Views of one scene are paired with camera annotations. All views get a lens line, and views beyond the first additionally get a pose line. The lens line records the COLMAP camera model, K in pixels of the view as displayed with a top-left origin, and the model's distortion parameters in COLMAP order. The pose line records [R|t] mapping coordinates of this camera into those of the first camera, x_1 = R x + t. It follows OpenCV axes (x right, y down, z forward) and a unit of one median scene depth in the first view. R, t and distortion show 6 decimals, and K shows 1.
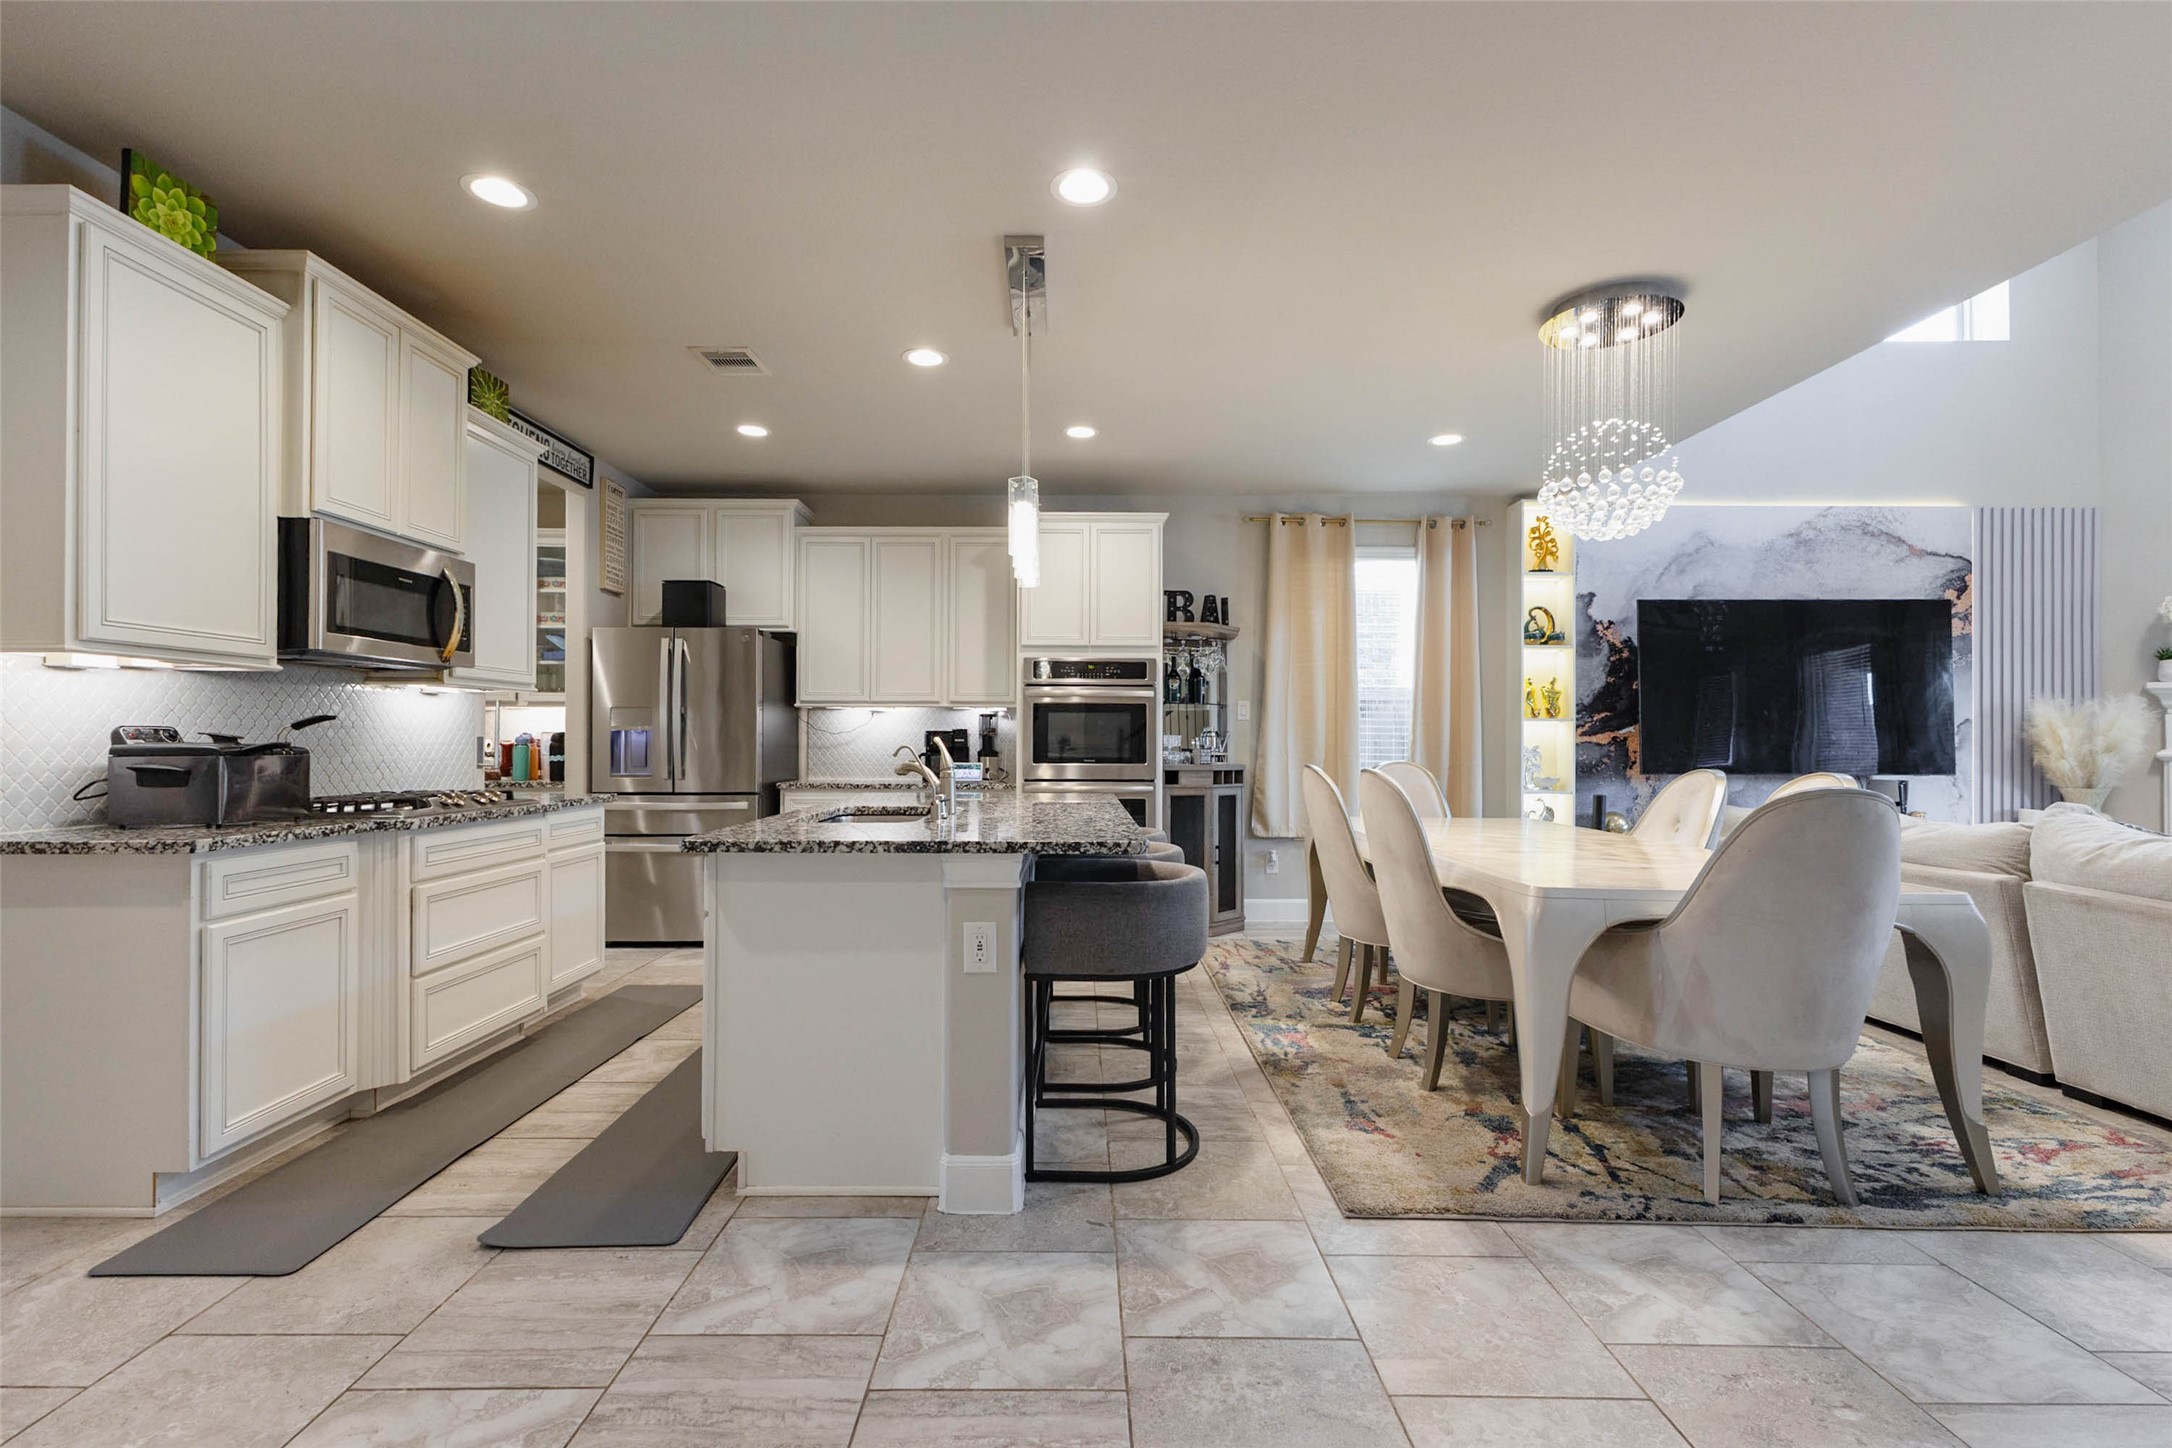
lens RADIAL K [[971.7, 0, 1081.9], [0, 971.7, 722.2], [0, 0, 1]] dist [0.000147, -0.001216]
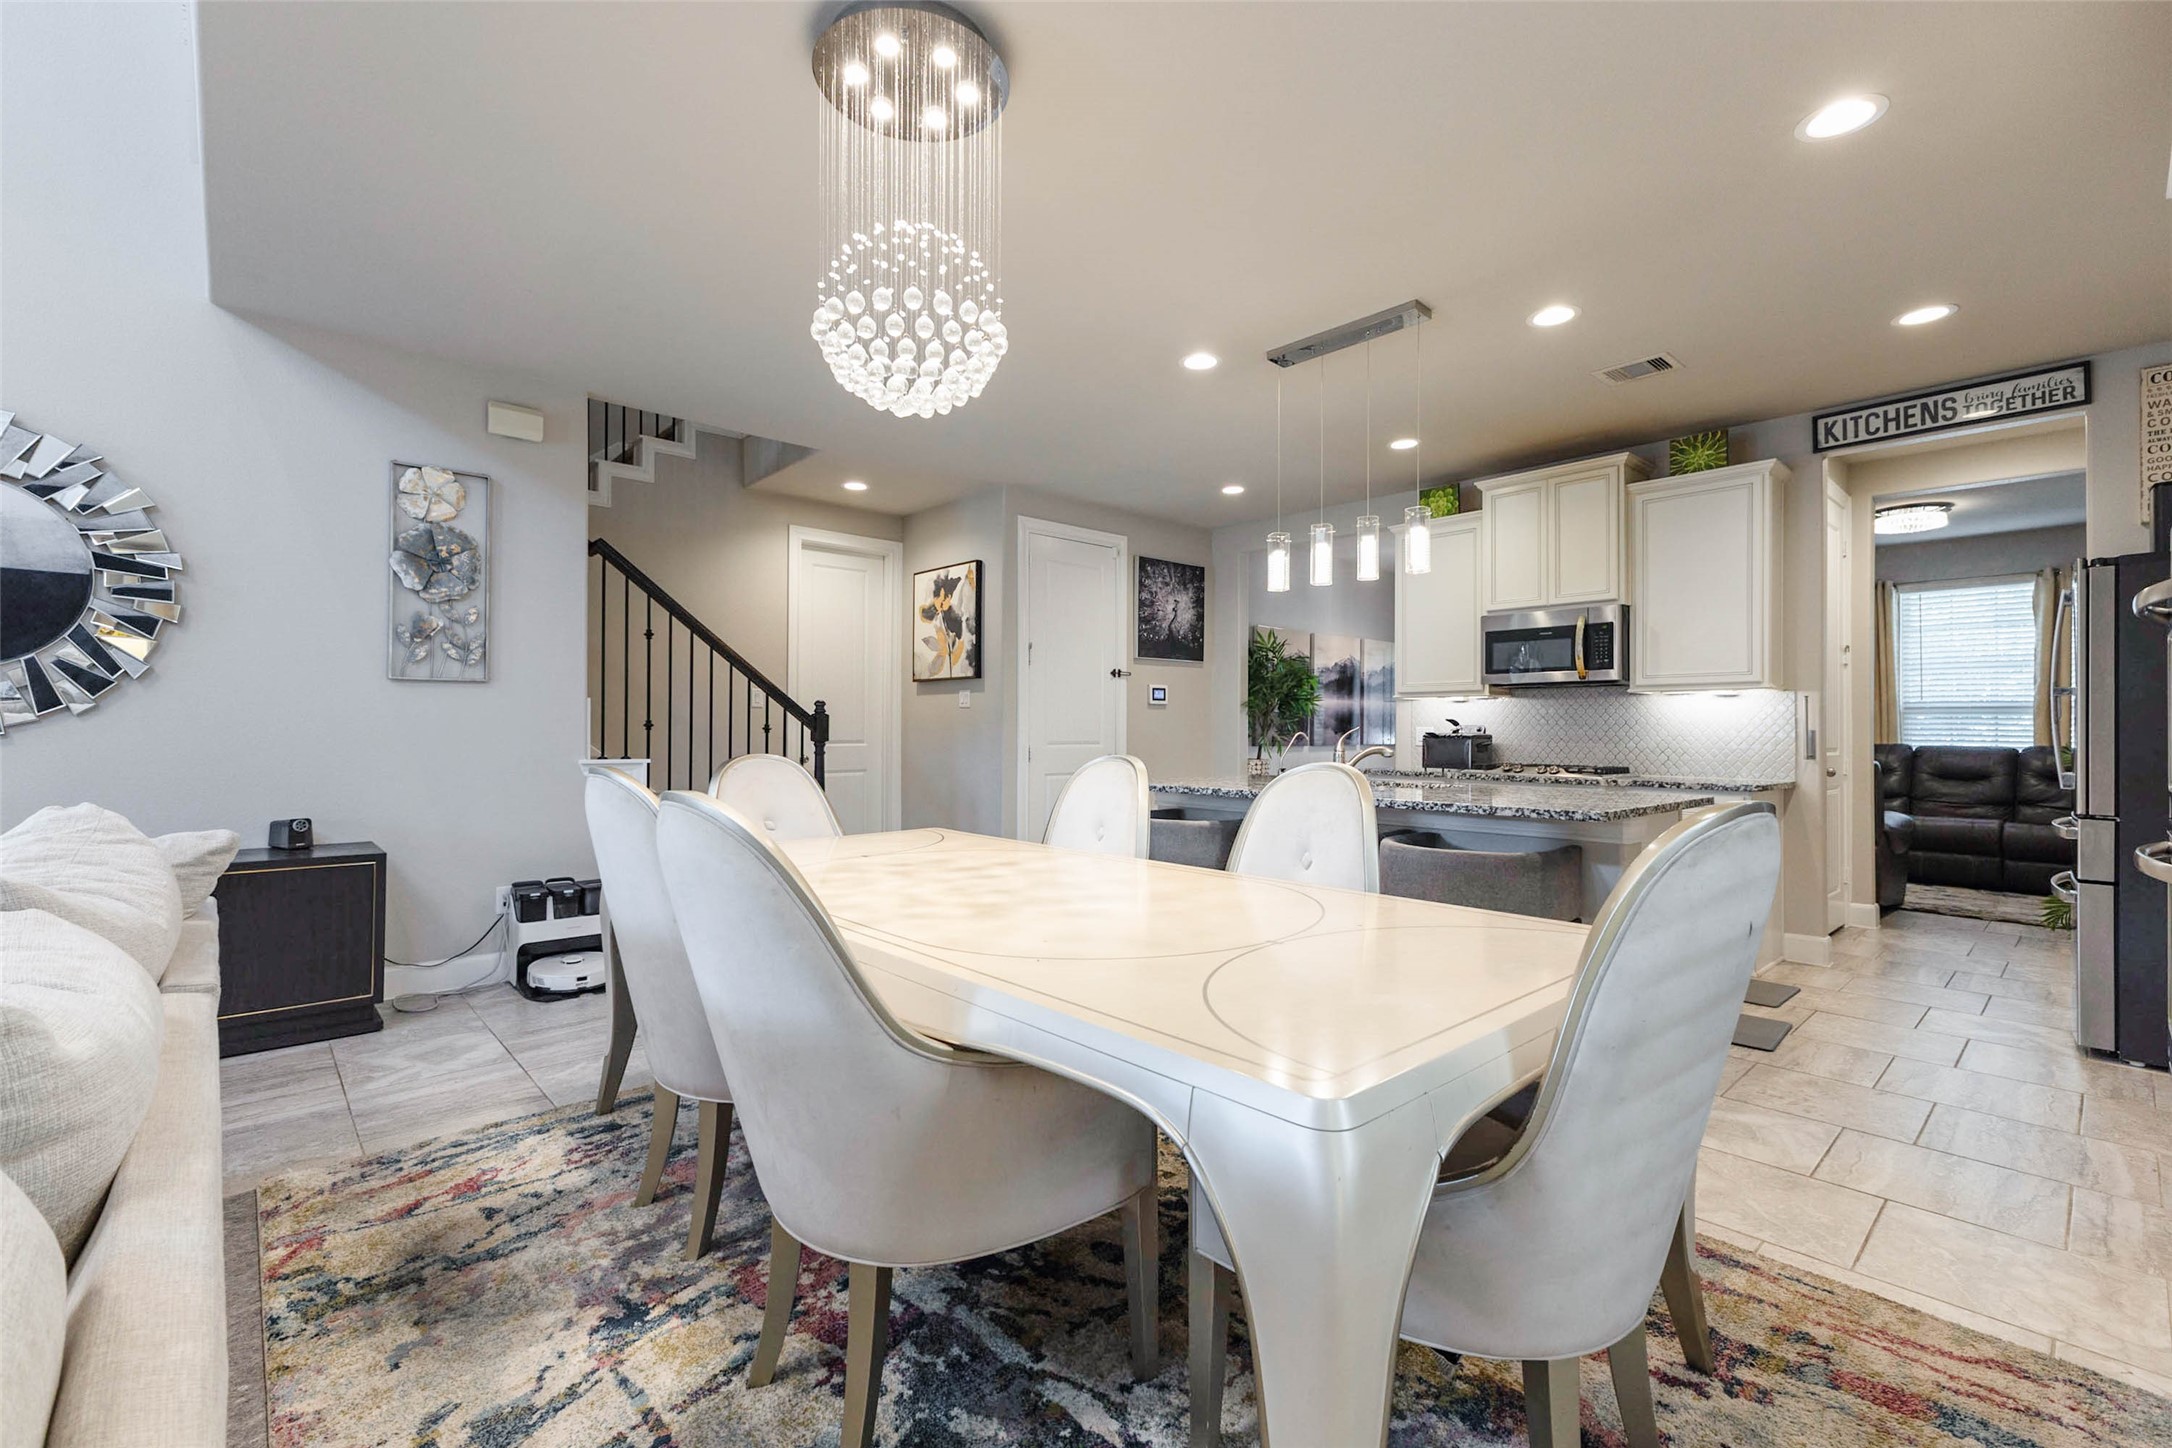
lens RADIAL K [[935.5, 0, 1080.3], [0, 935.5, 725.2], [0, 0, 1]] dist [0.000743, 0.000154]
pose [[-0.743178, -0.008807, -0.669036, 1.102696], [0.005741, 0.999793, -0.019538, 0.039388], [0.669069, -0.018361, -0.742973, 1.943728]]
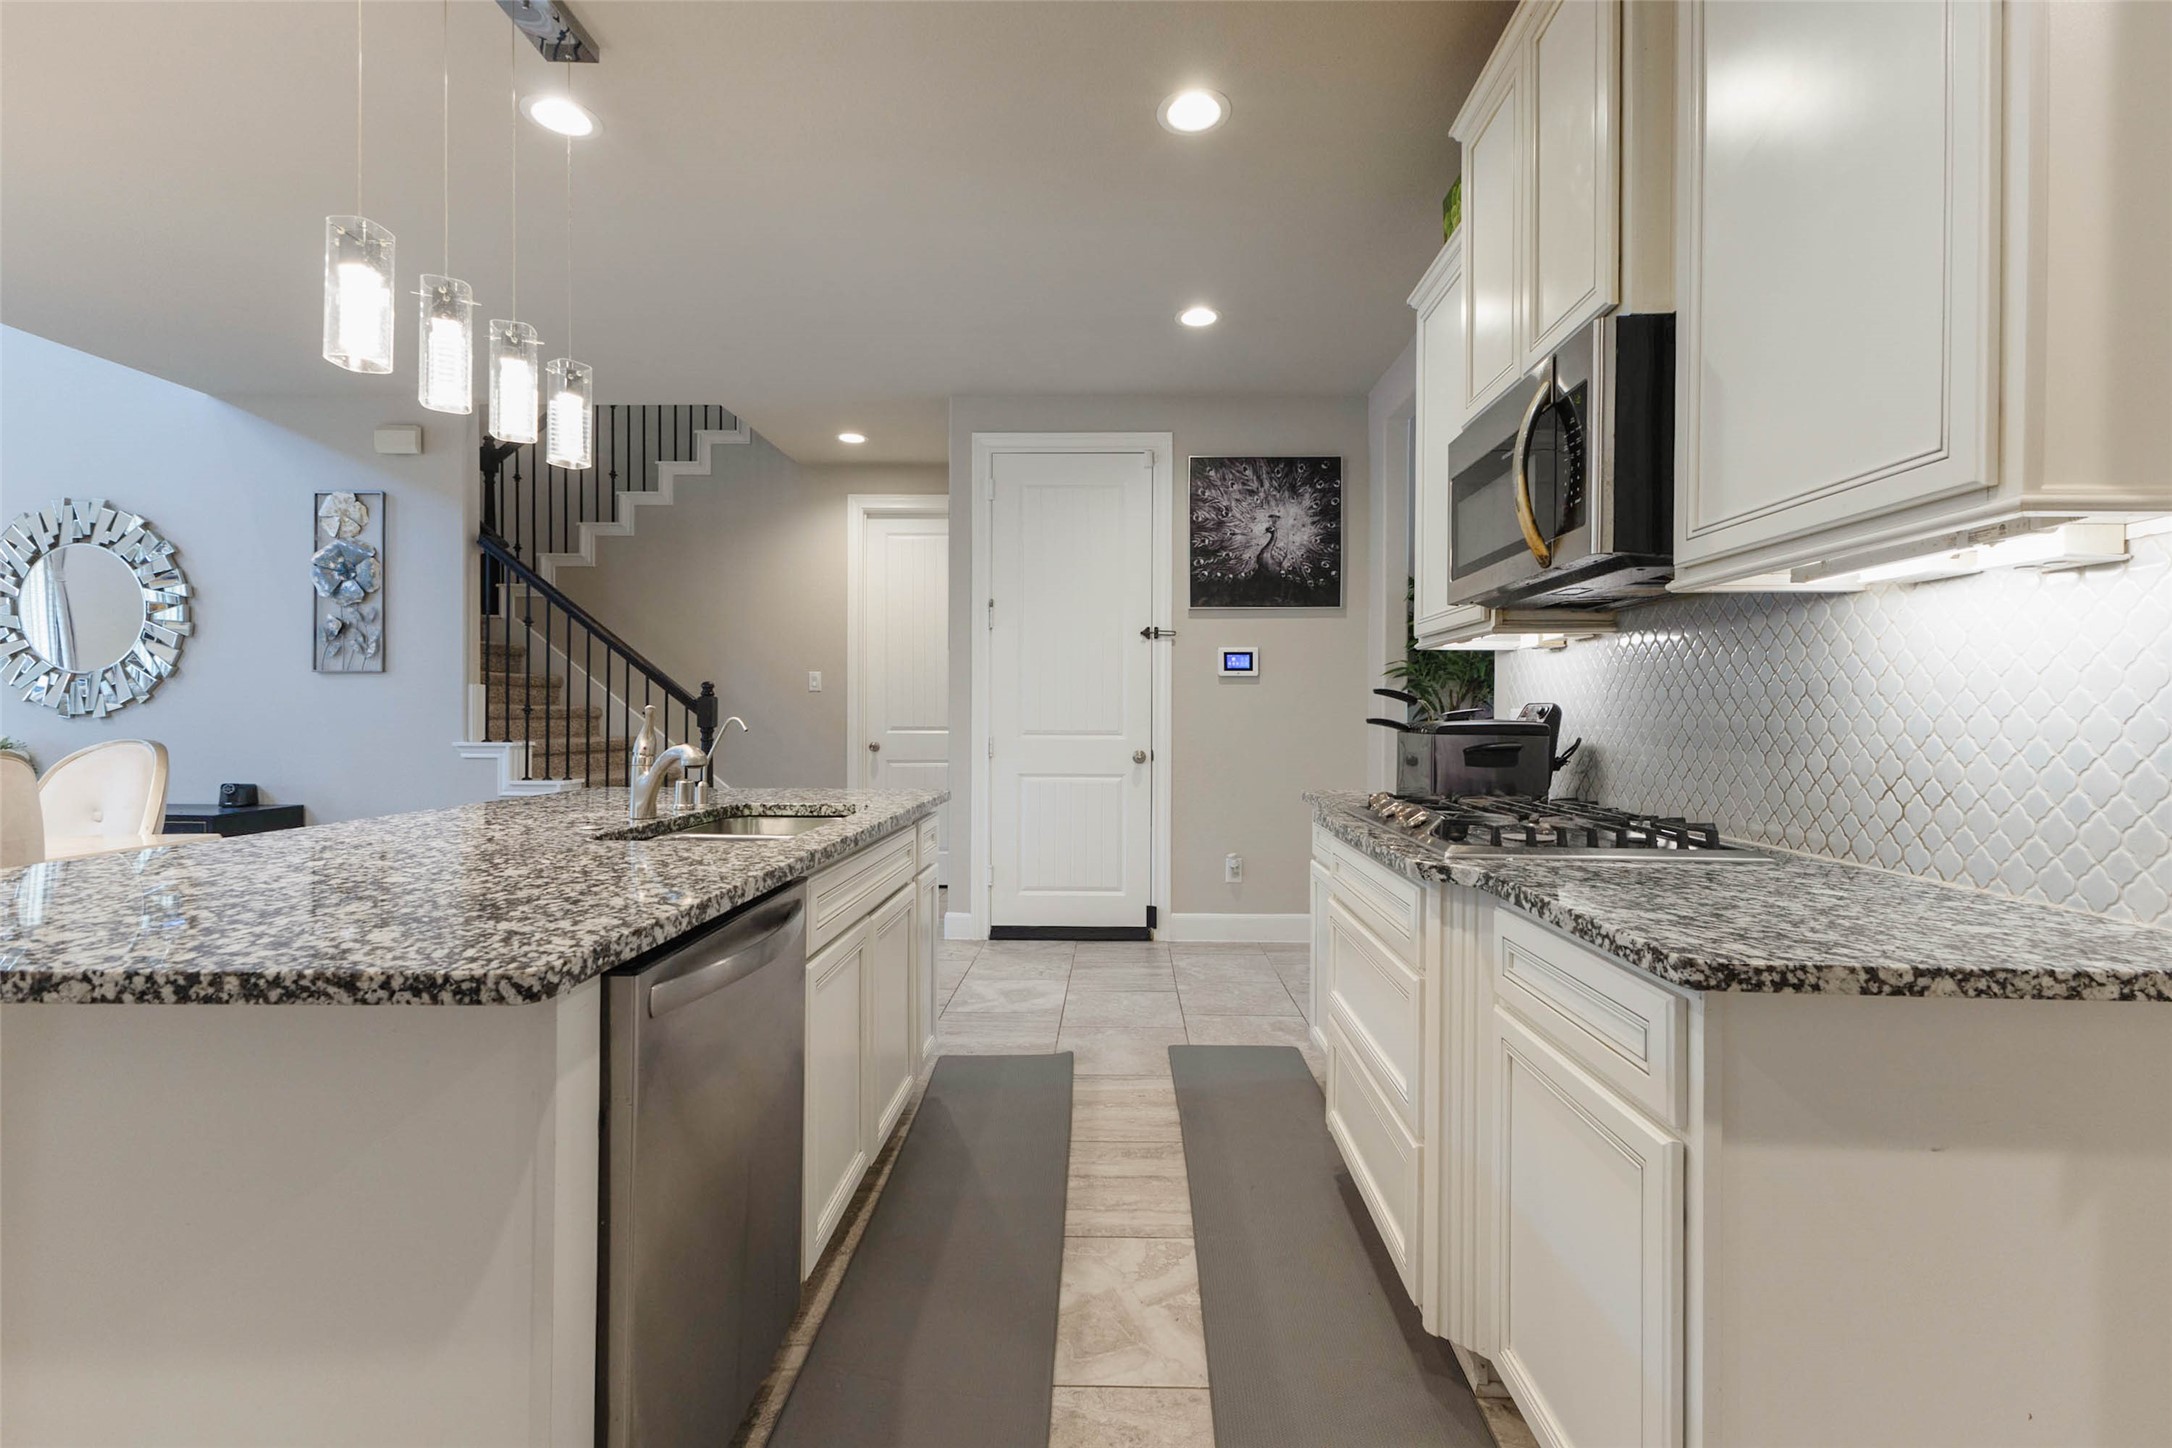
lens RADIAL K [[936.5, 0, 1108.4], [0, 936.5, 715.9], [0, 0, 1]] dist [-0.000491, -0.000216]
pose [[-0.999763, -0.006897, 0.020634, -0.544304], [-0.007239, 0.999837, -0.016529, 0.034096], [-0.020517, -0.016675, -0.999650, 1.881933]]
